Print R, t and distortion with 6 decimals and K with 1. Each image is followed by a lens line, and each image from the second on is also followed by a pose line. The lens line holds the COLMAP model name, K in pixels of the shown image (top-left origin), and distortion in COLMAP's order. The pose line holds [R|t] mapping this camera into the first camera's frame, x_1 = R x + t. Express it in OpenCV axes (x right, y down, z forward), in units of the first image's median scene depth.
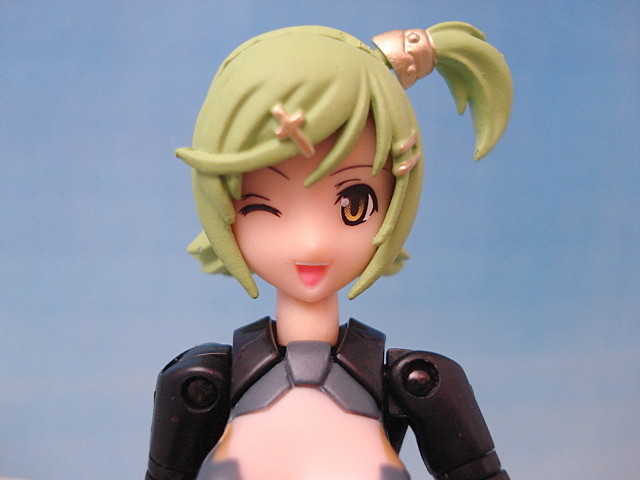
lens RADIAL K [[728.5, 0, 320.0], [0, 728.5, 240.0], [0, 0, 1]] dist [-0.059804, 0.001485]
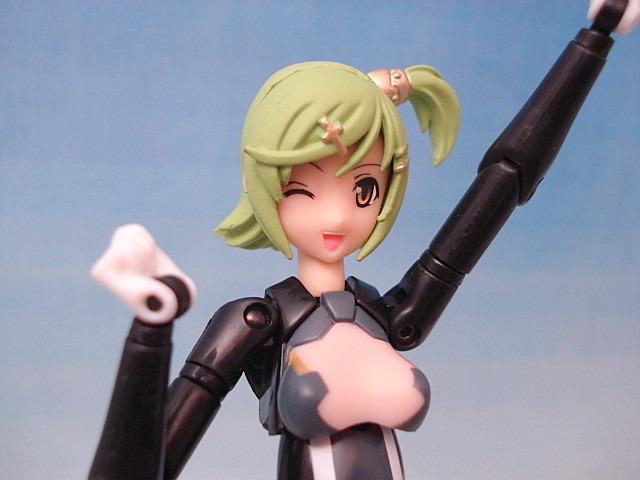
lens RADIAL K [[728.5, 0, 320.0], [0, 728.5, 240.0], [0, 0, 1]] dist [-0.059804, 0.001485]
pose [[0.980109, 0.019462, 0.197502, -0.313117], [-0.012743, 0.999298, -0.035235, 0.094372], [-0.198049, 0.032018, 0.979669, -0.350450]]
